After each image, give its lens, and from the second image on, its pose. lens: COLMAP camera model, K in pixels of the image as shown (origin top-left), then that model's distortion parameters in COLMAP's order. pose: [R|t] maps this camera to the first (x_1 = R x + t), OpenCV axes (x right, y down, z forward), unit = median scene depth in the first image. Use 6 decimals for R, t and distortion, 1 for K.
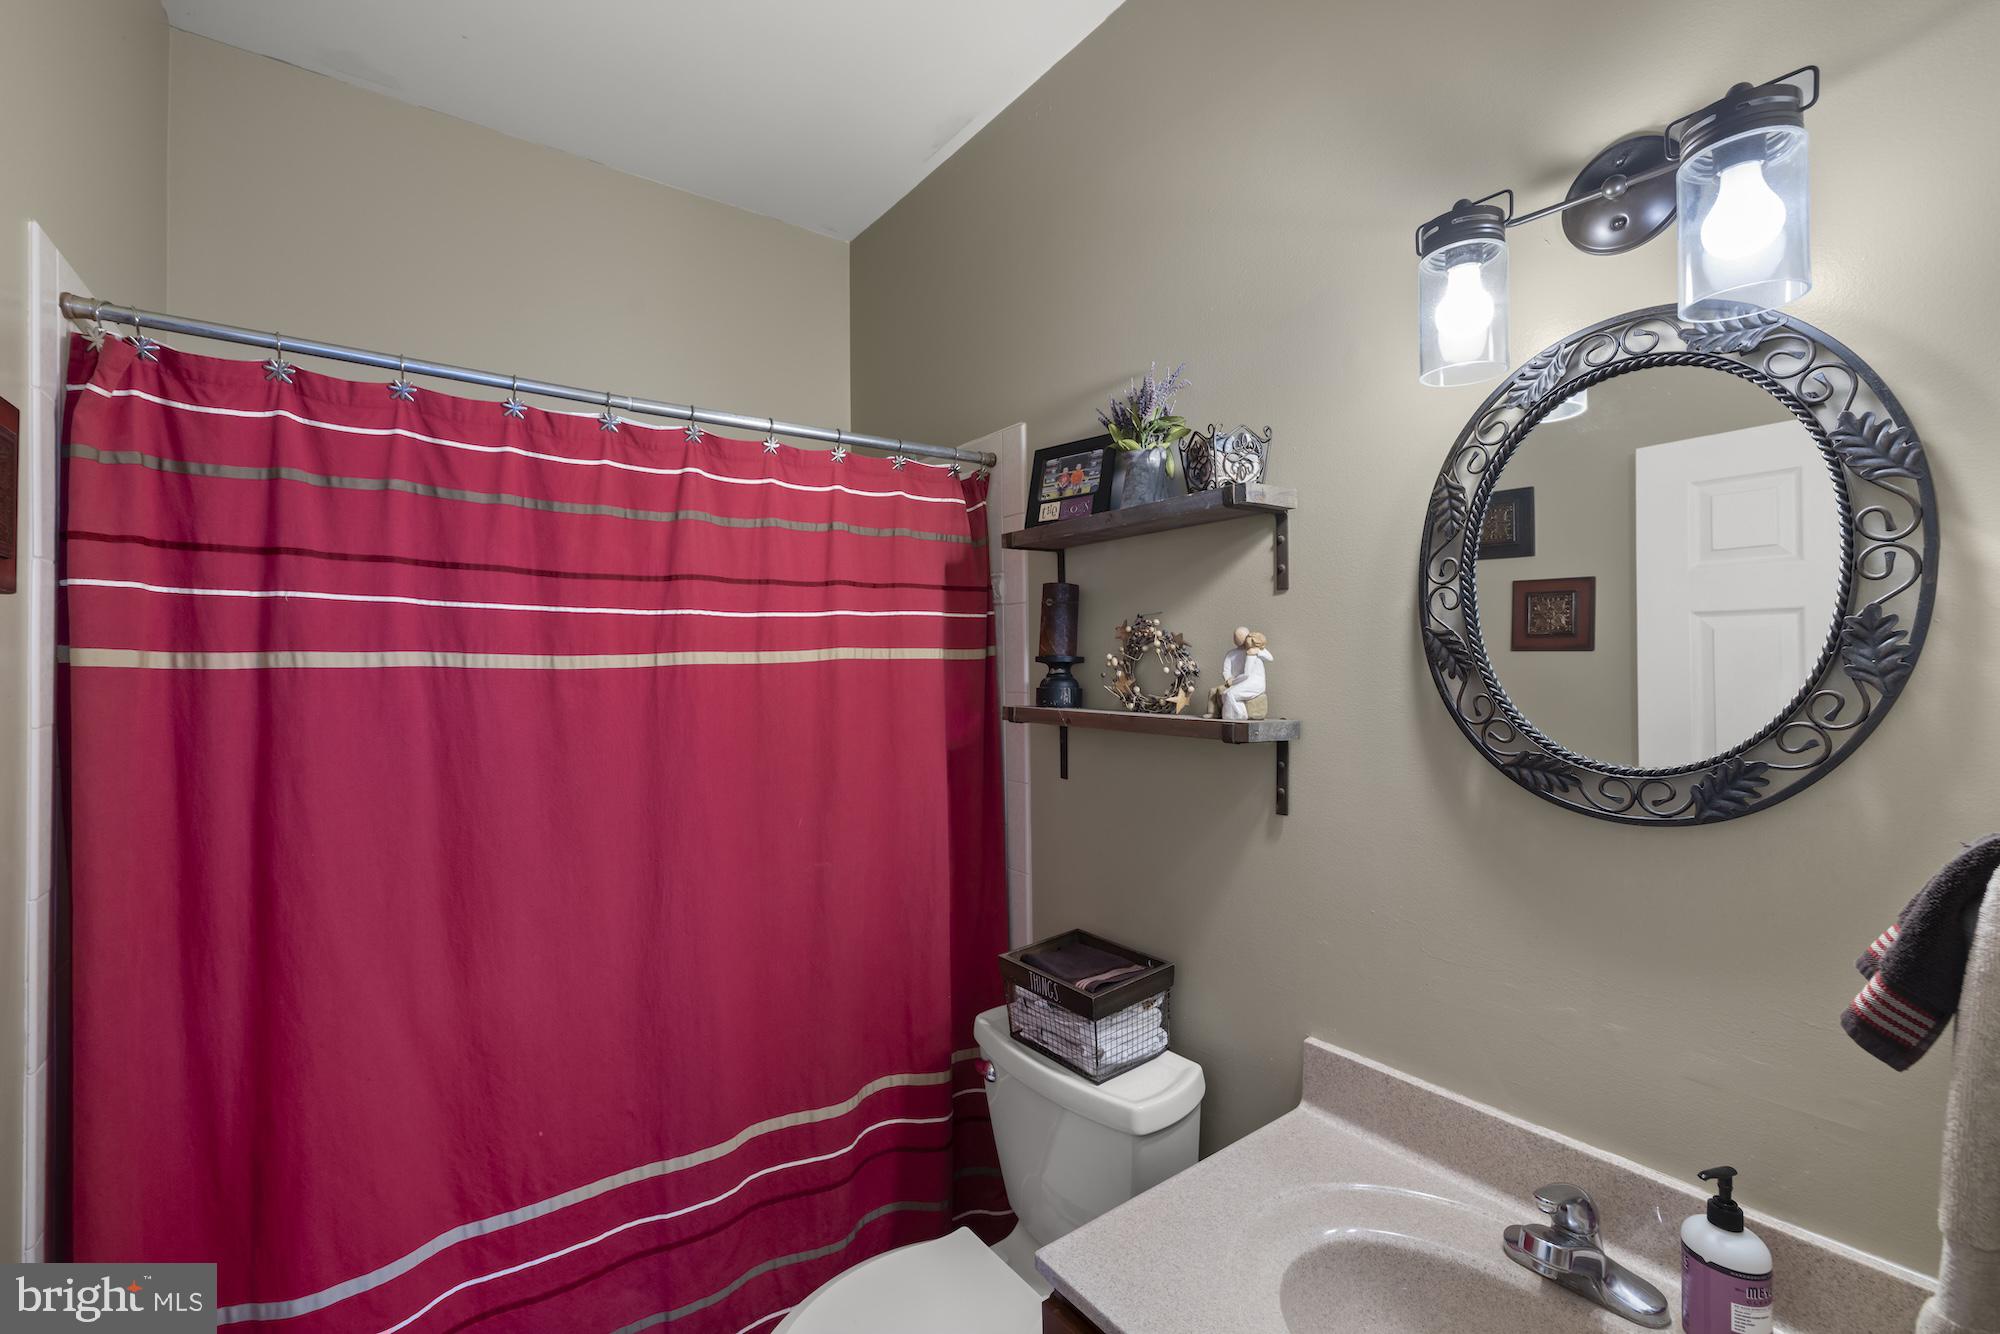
lens RADIAL K [[848.3, 0, 999.4], [0, 848.3, 658.1], [0, 0, 1]] dist [0.003024, 0.000564]
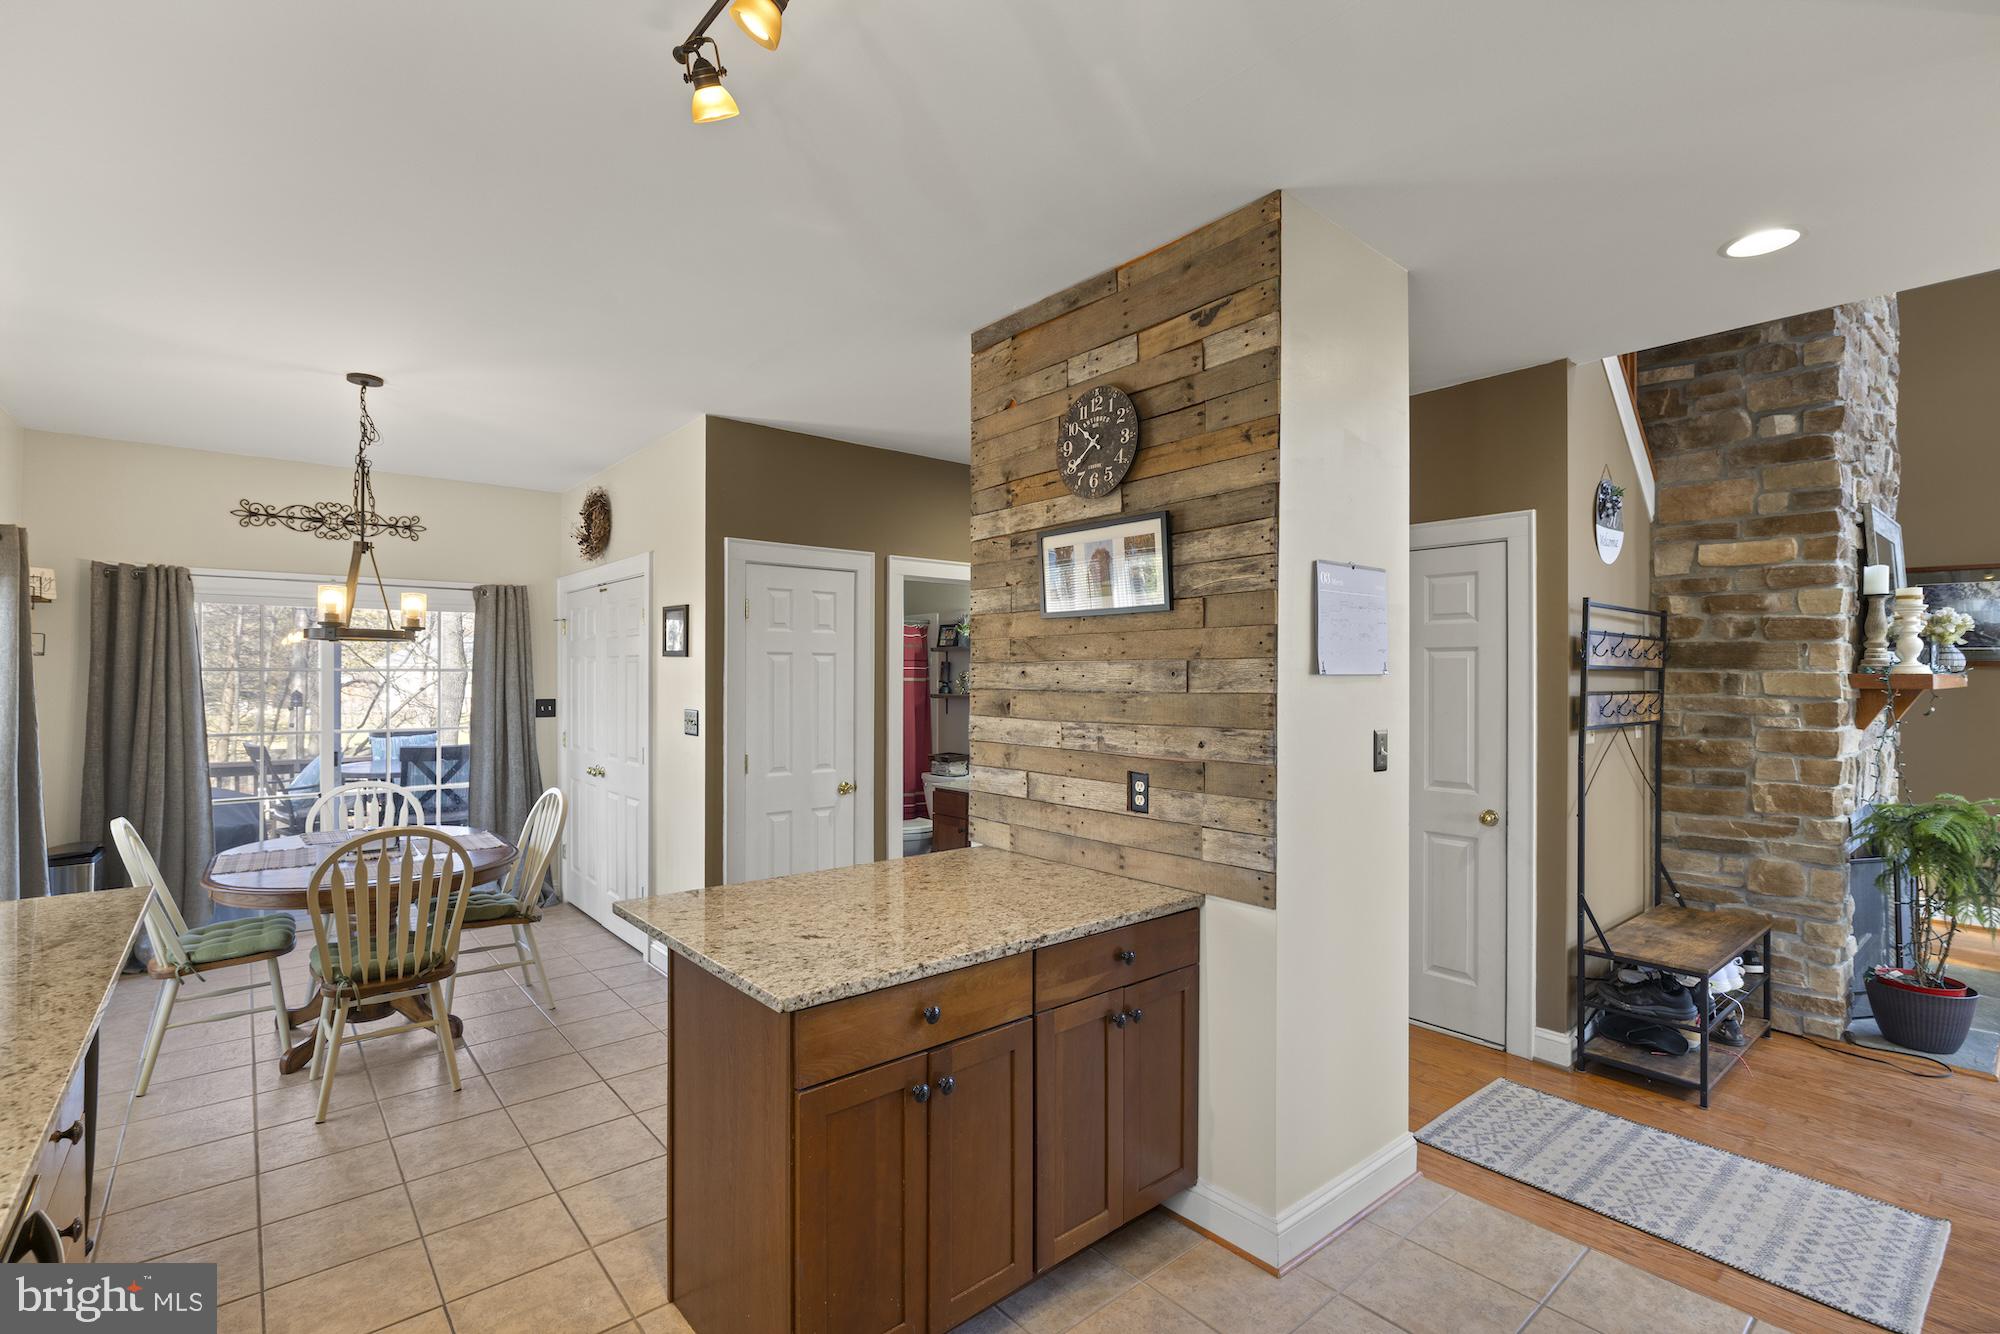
lens RADIAL K [[910.5, 0, 979.7], [0, 910.5, 670.5], [0, 0, 1]] dist [-0.009727, 0.000875]
pose [[0.999472, 0.012069, 0.030181, 0.102900], [-0.012078, 0.999927, 0.000120, -0.050725], [-0.030178, -0.000484, 0.999544, -3.126394]]
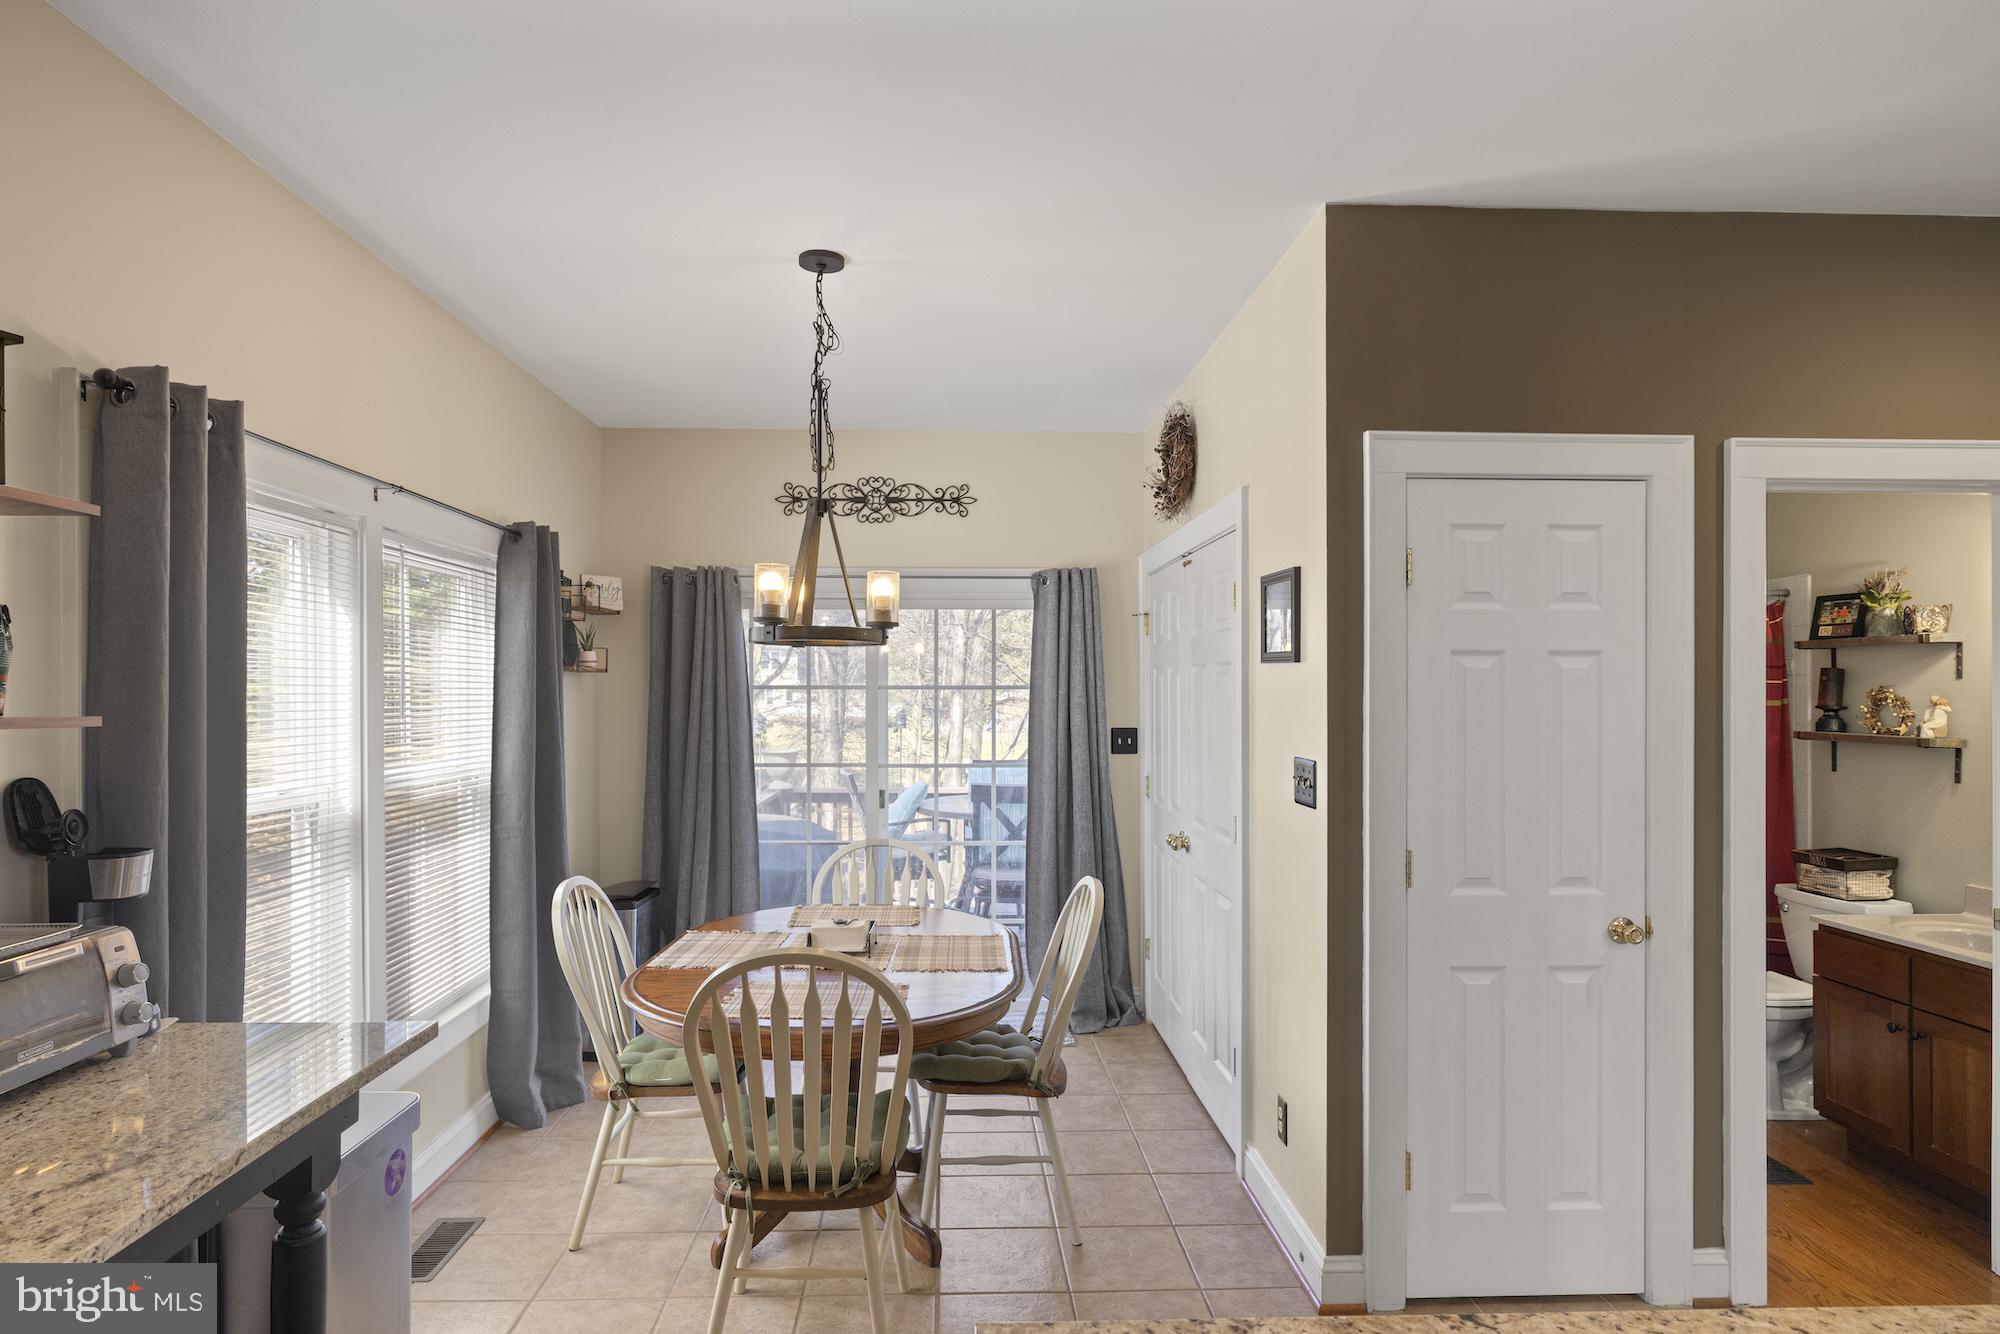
lens RADIAL K [[1097.1, 0, 985.3], [0, 1097.1, 687.9], [0, 0, 1]] dist [0.001535, 0.001614]
pose [[0.817391, 0.009994, -0.575997, -0.063357], [-0.007055, 0.999948, 0.007337, -0.048183], [0.576040, -0.001933, 0.817419, -2.183319]]
